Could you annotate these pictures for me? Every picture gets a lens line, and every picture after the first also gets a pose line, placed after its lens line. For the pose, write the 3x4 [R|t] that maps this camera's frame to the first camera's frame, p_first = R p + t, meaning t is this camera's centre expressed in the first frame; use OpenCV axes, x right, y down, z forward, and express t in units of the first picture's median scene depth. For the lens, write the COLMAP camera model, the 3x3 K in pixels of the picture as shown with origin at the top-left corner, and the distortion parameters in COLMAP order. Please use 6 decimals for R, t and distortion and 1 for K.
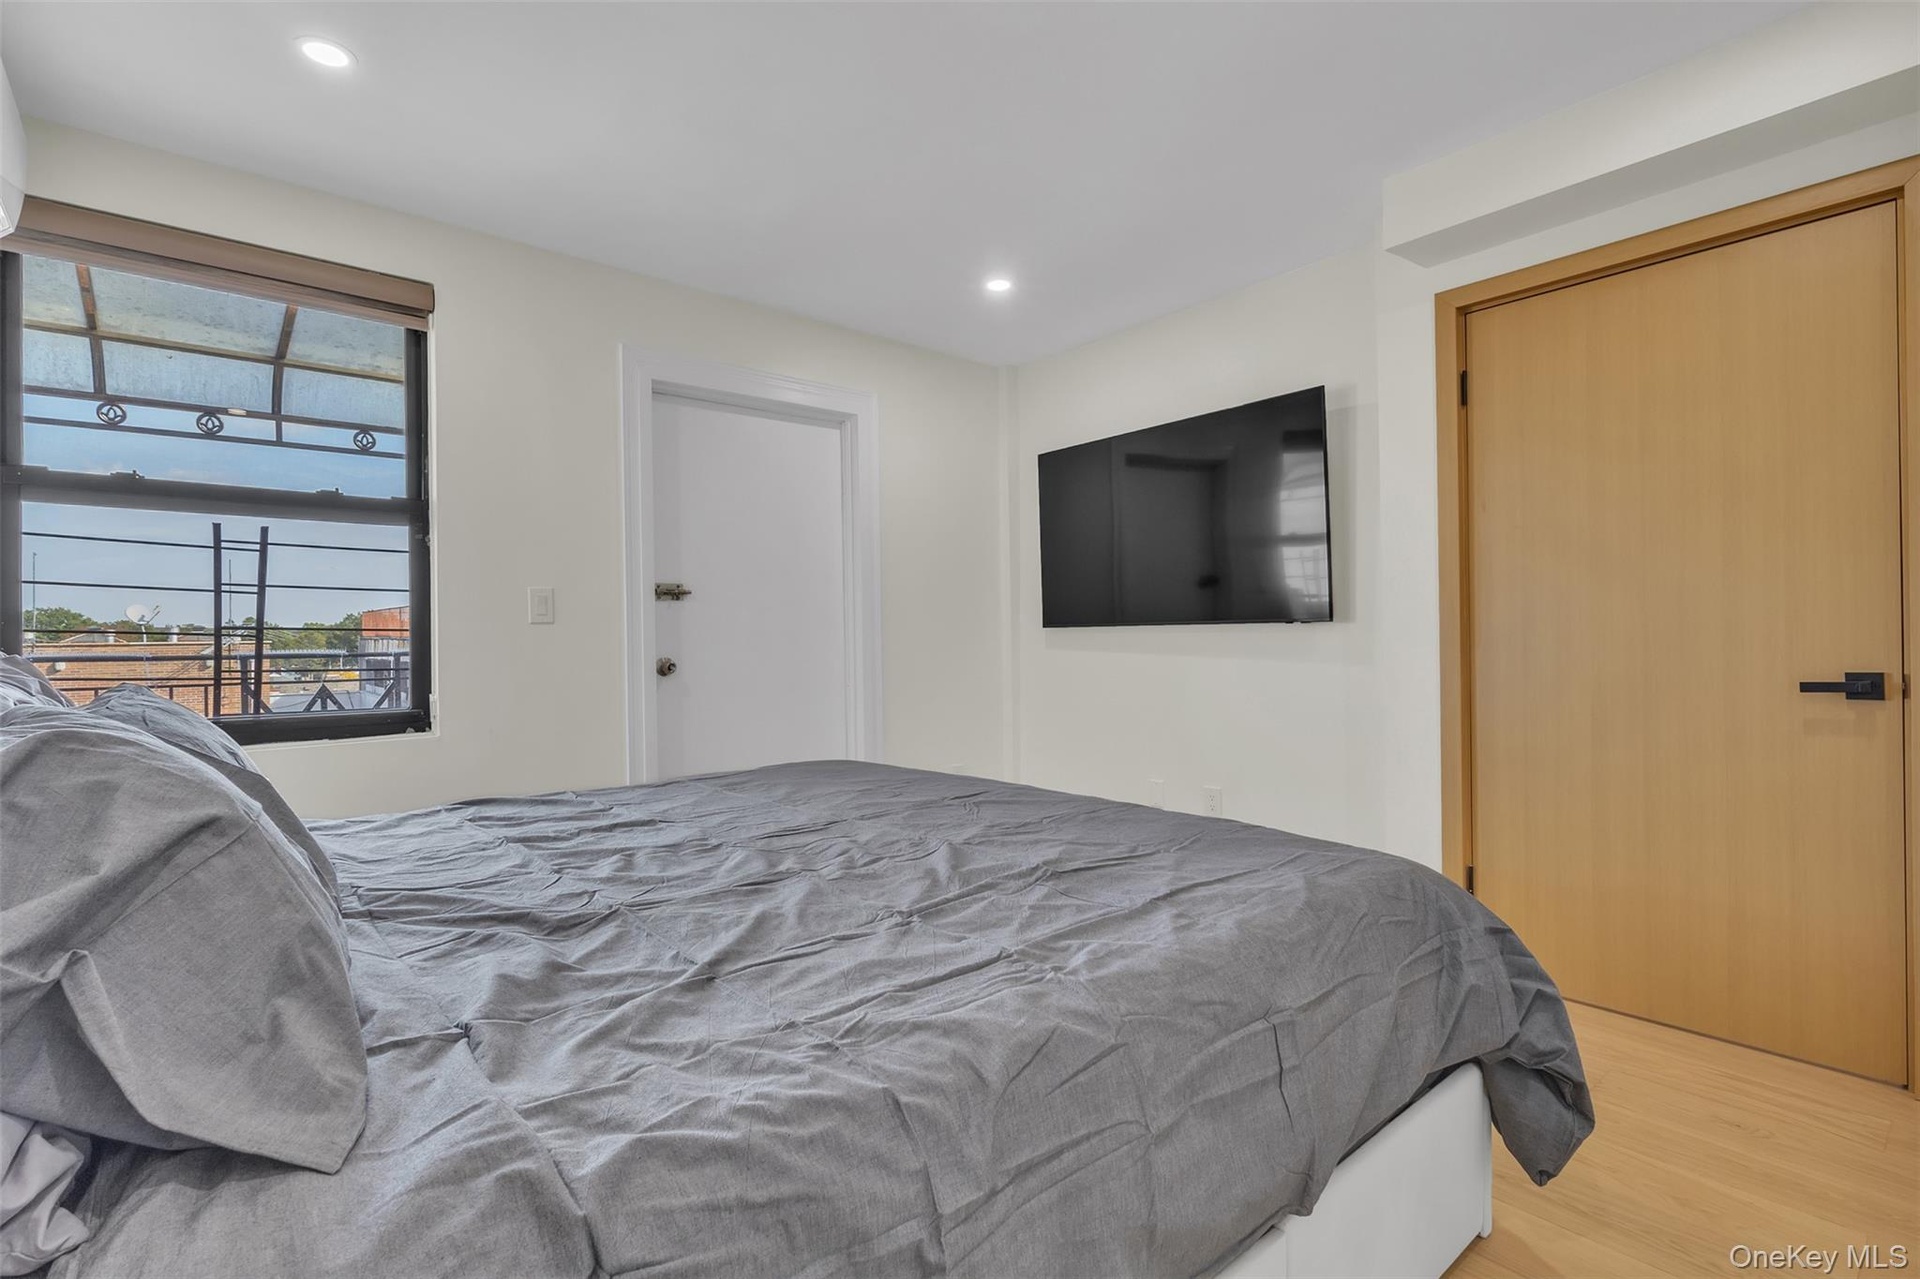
lens RADIAL K [[889.1, 0, 961.7], [0, 889.1, 635.0], [0, 0, 1]] dist [-0.000787, -0.001607]
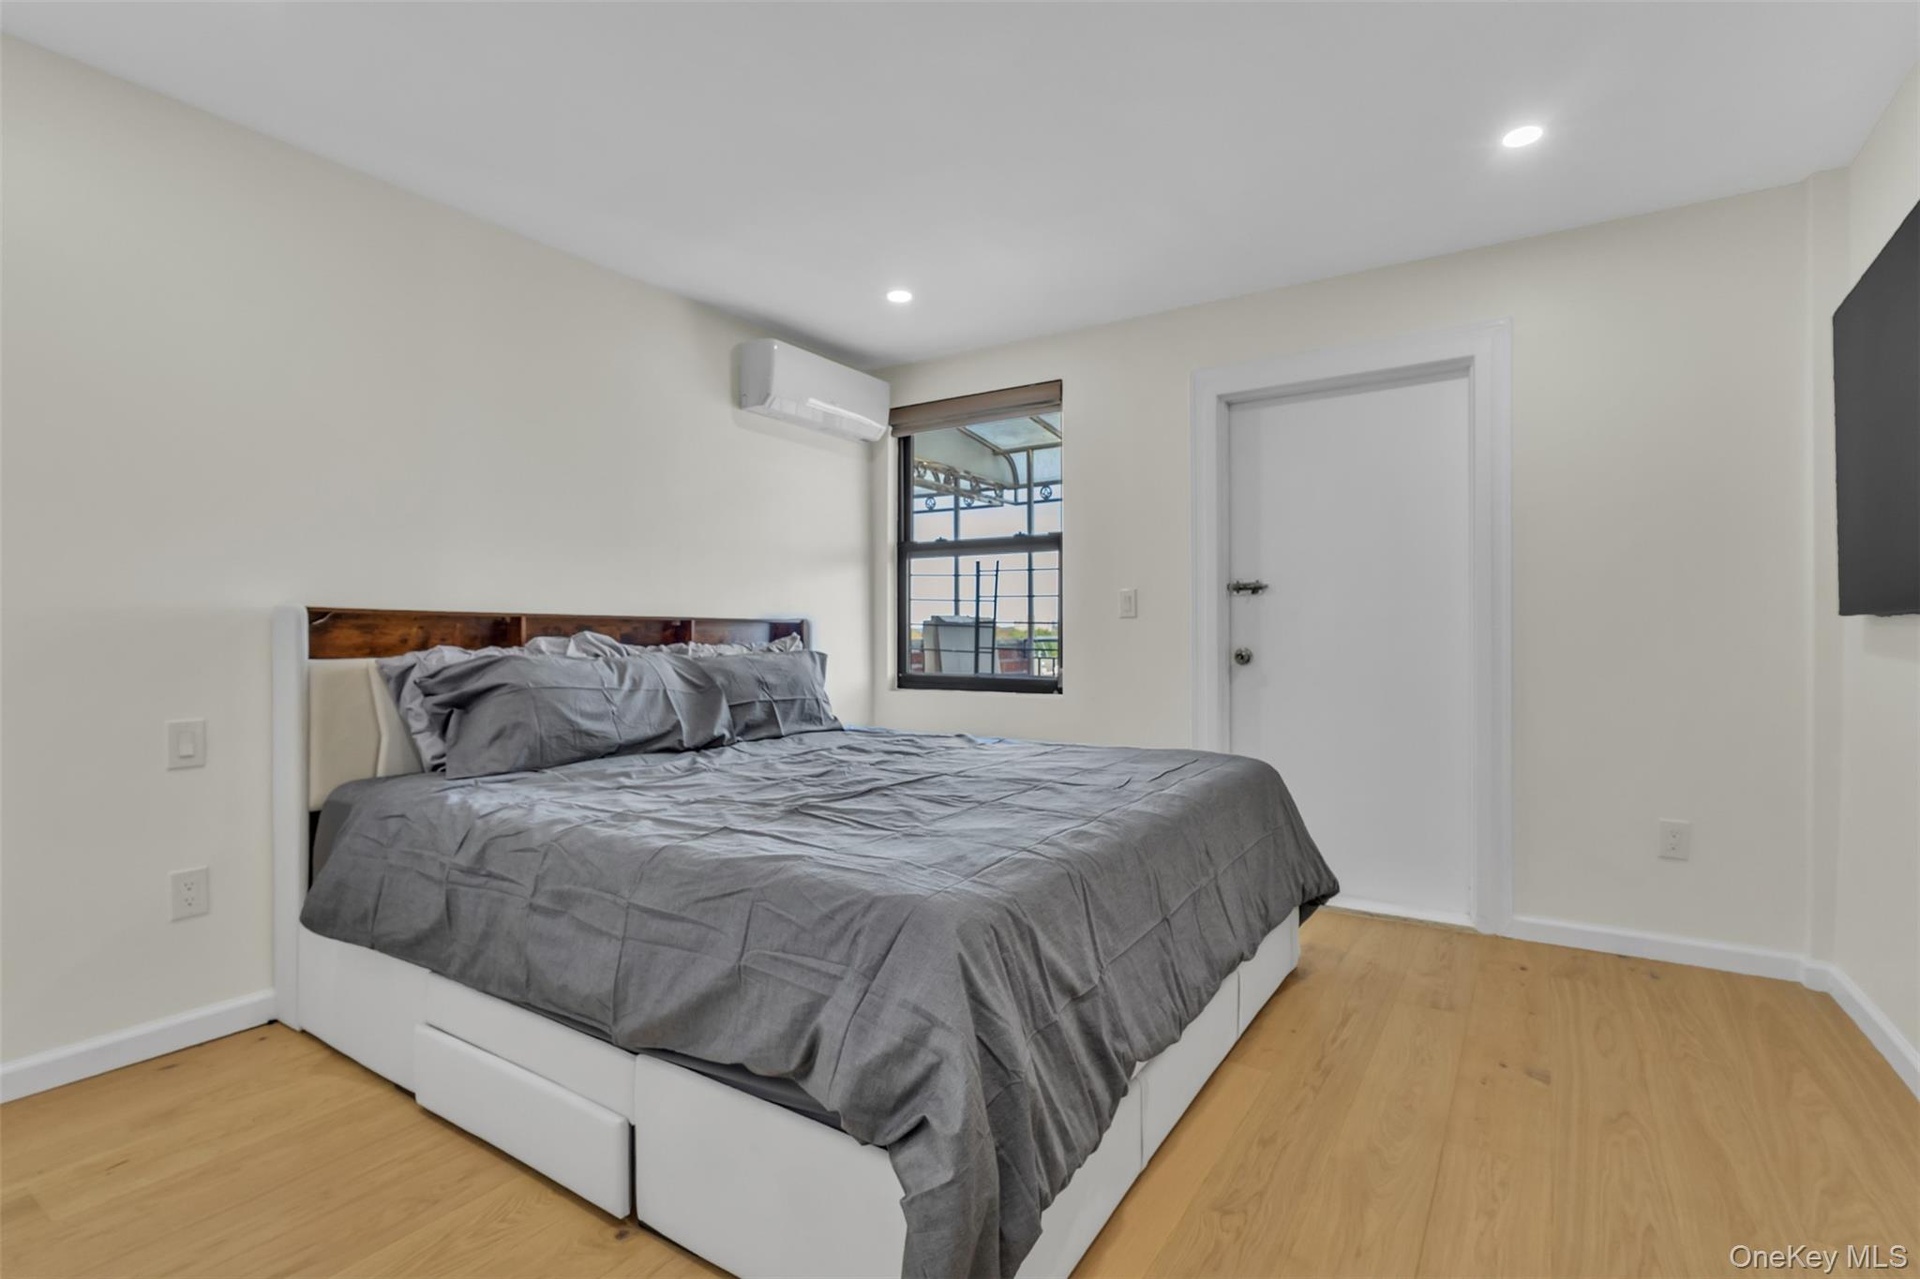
lens RADIAL K [[889.1, 0, 961.7], [0, 889.1, 635.0], [0, 0, 1]] dist [-0.000787, -0.001607]
pose [[0.286789, 0.011085, -0.957930, 0.673409], [0.002768, 0.999919, 0.012399, -0.003890], [0.957990, -0.006207, 0.286735, 0.401533]]
